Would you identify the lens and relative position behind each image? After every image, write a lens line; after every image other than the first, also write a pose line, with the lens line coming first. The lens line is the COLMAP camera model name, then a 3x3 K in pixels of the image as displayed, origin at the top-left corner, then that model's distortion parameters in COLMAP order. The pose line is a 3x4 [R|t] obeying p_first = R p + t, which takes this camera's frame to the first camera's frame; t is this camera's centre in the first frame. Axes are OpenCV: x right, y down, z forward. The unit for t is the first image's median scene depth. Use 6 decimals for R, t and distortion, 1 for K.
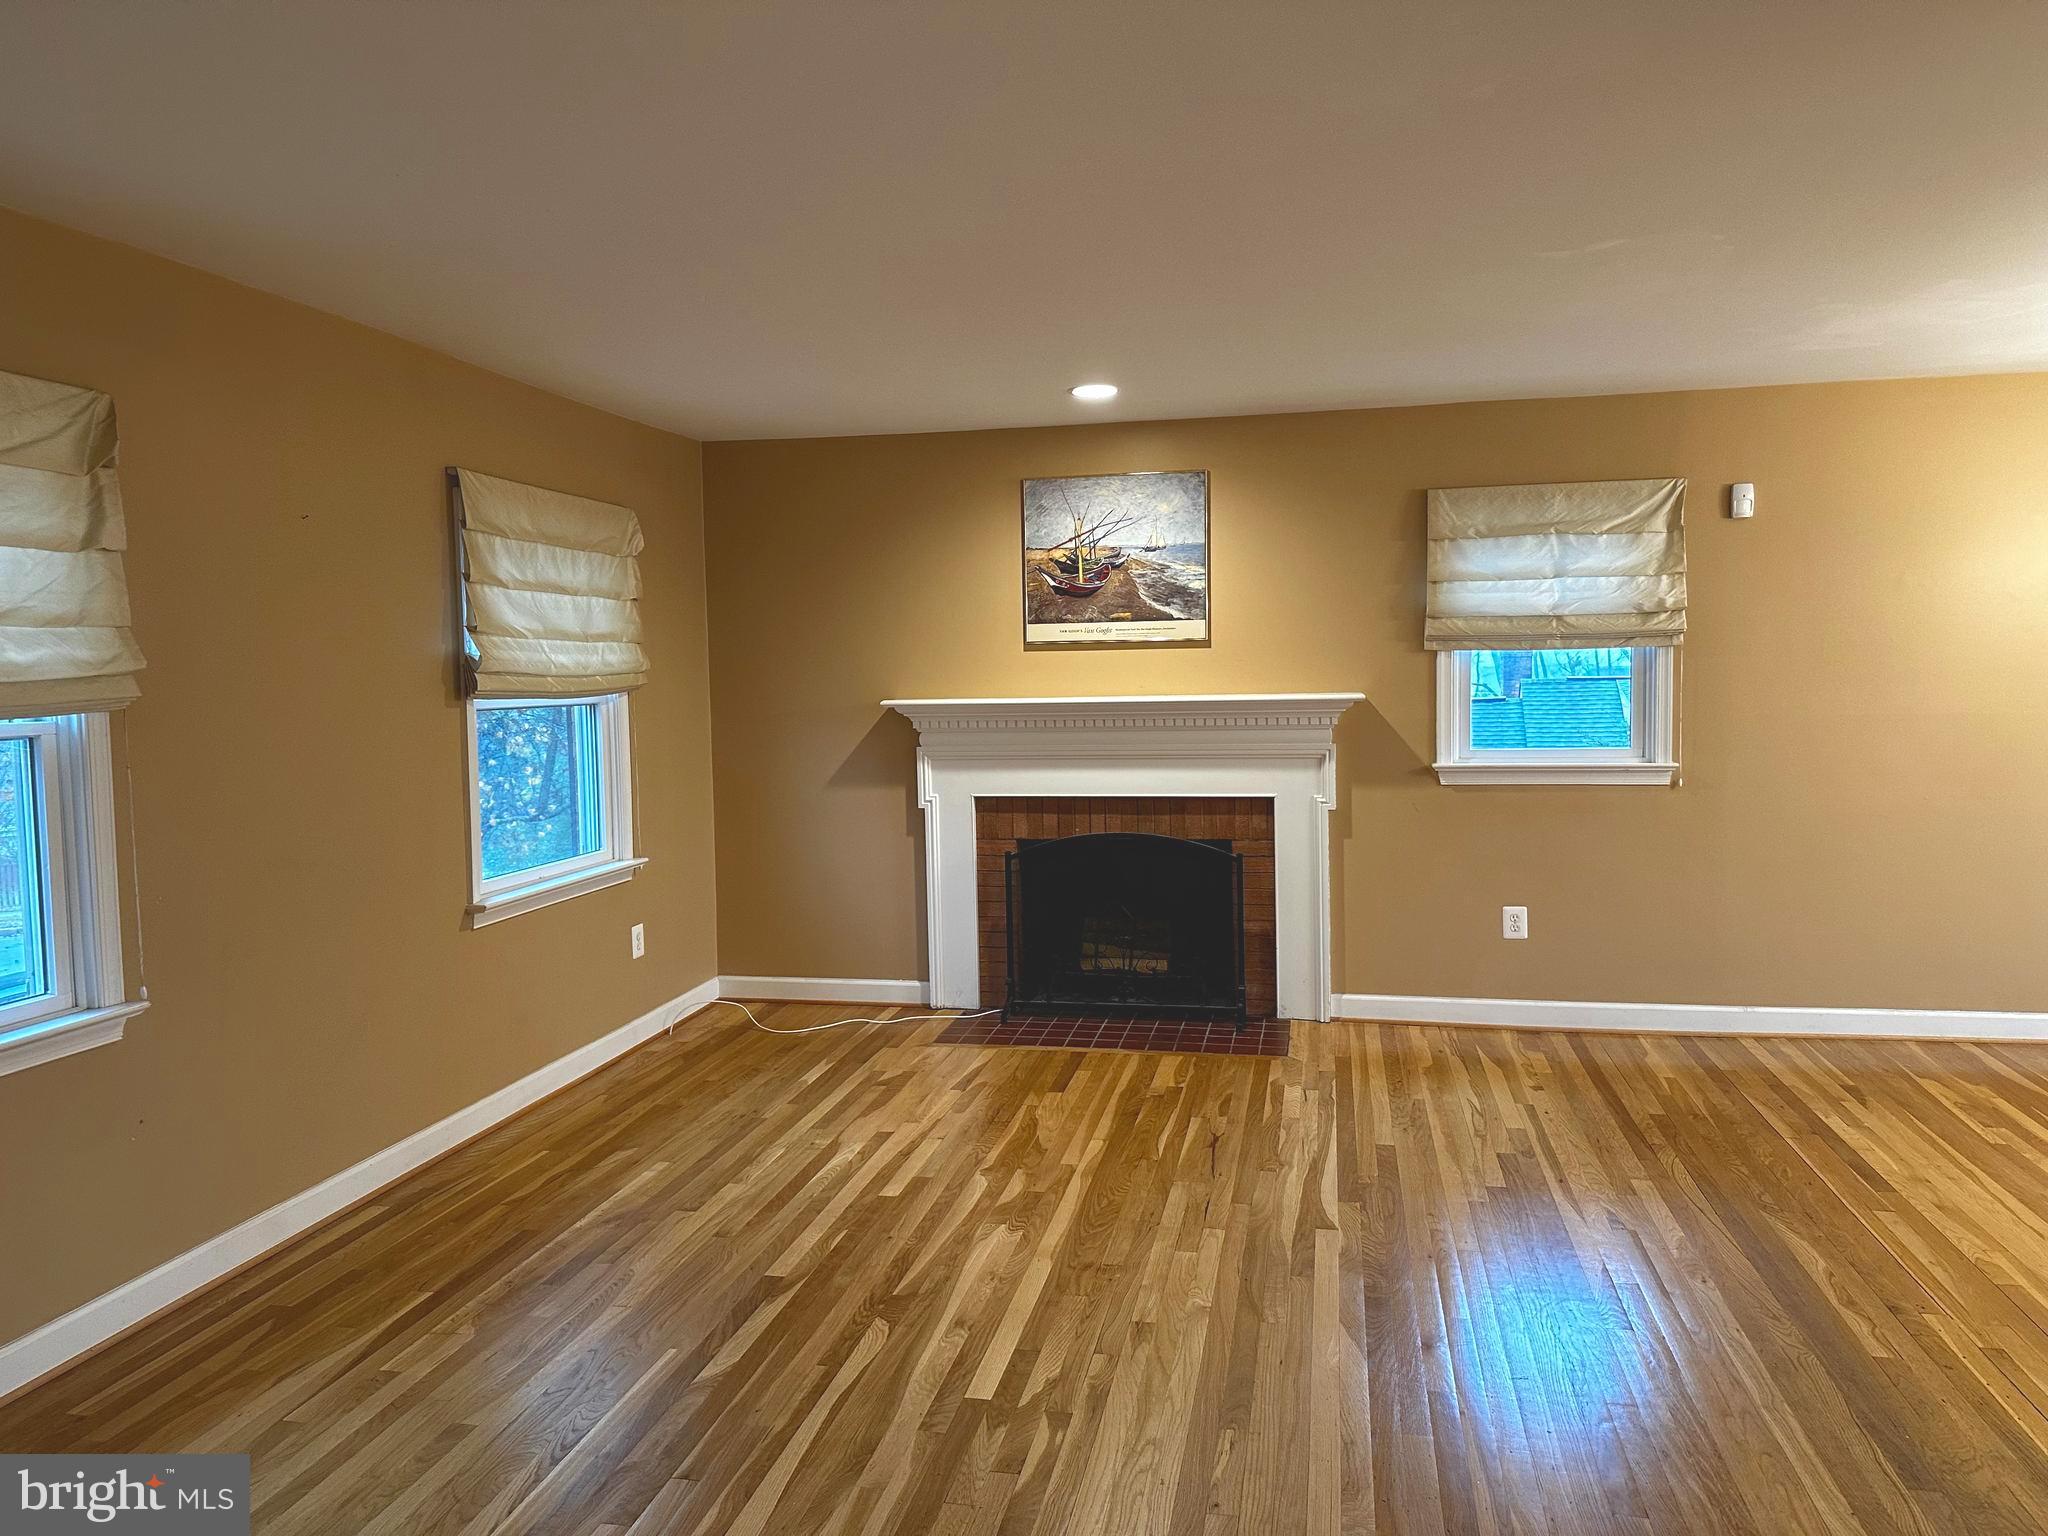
lens RADIAL K [[1424.1, 0, 1010.4], [0, 1424.1, 775.0], [0, 0, 1]] dist [0.010268, 0.000203]
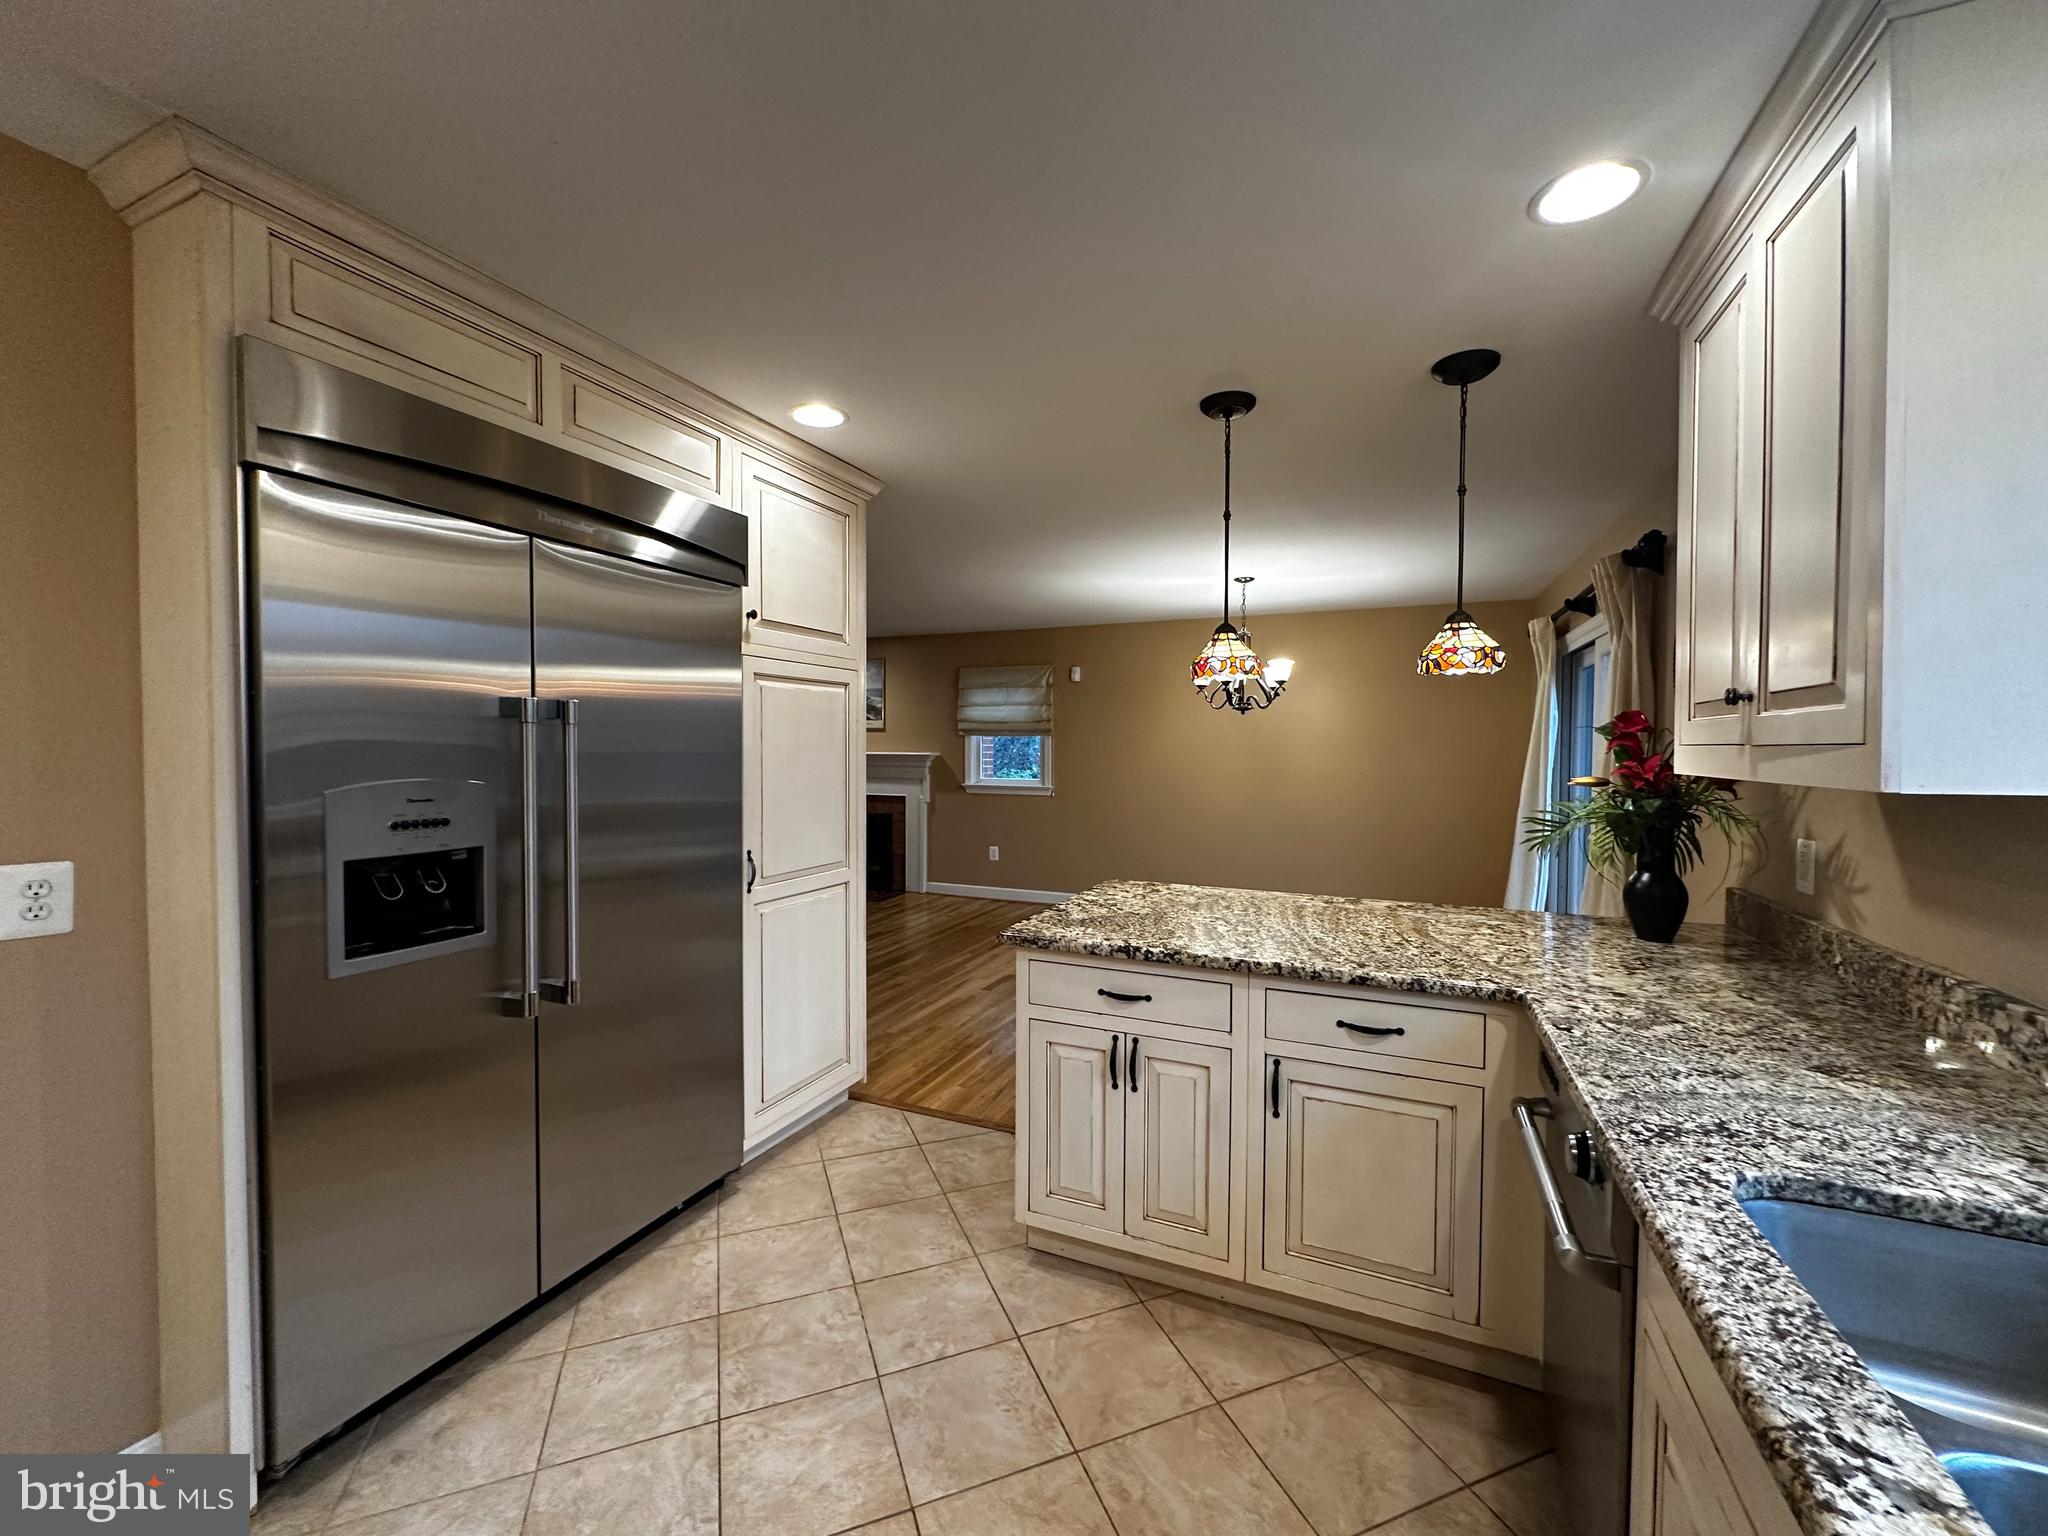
lens RADIAL K [[819.3, 0, 1021.0], [0, 819.3, 765.3], [0, 0, 1]] dist [-0.001365, 0.000116]
pose [[0.980489, 0.028667, -0.194472, 0.673086], [-0.037870, 0.998324, -0.043767, 0.017804], [0.192891, 0.050277, 0.979931, -0.311435]]
